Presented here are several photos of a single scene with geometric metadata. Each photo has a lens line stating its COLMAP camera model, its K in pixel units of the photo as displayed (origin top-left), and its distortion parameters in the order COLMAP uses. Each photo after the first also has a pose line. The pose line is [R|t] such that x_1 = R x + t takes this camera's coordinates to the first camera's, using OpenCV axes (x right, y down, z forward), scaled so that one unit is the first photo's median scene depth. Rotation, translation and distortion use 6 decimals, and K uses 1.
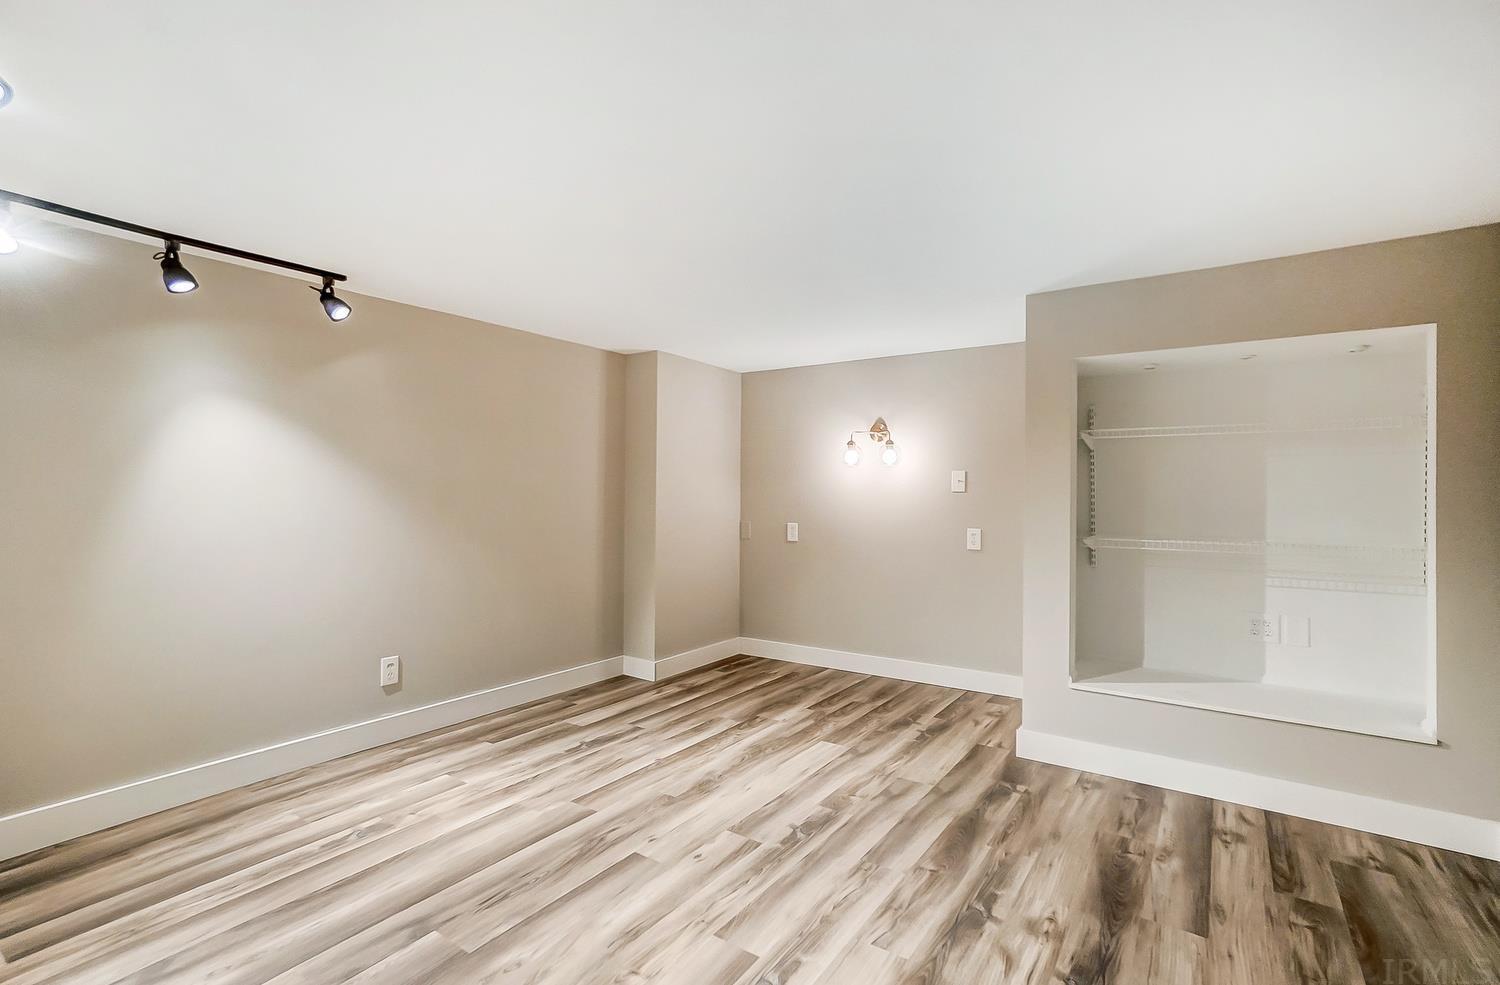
lens RADIAL K [[661.0, 0, 749.0], [0, 661.0, 492.7], [0, 0, 1]] dist [-0.000133, 0.000068]
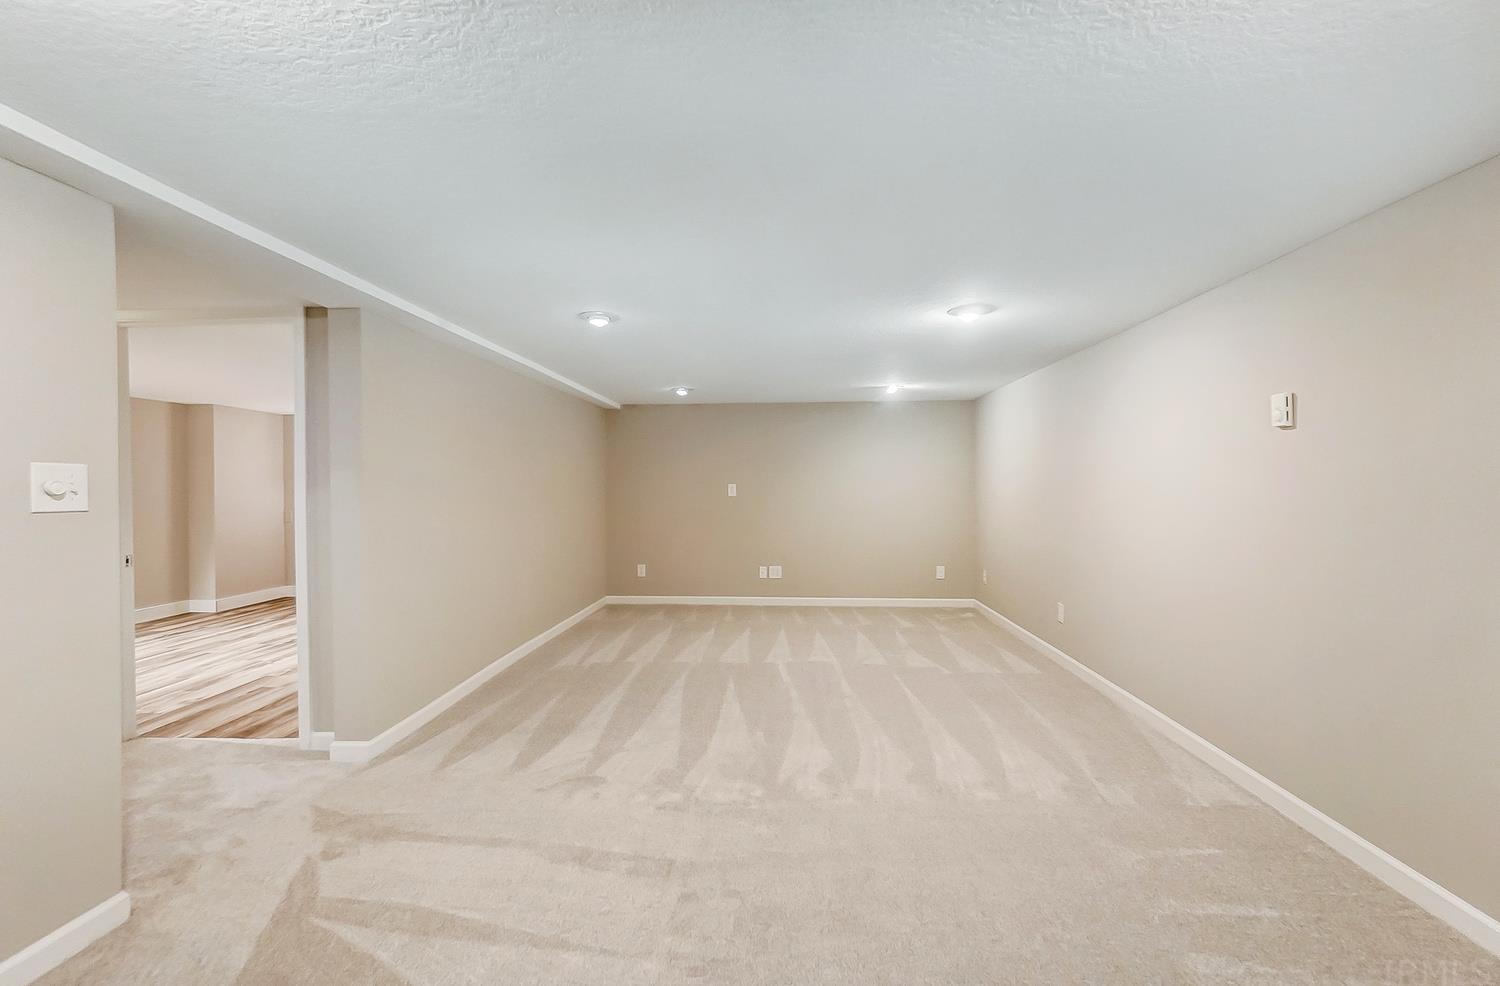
lens RADIAL K [[661.0, 0, 748.9], [0, 661.0, 494.7], [0, 0, 1]] dist [-0.000133, 0.000068]
pose [[0.852523, -0.015570, 0.522458, 0.126446], [0.006284, 0.999789, 0.019541, -0.020783], [-0.522653, -0.013376, 0.852441, -1.035584]]
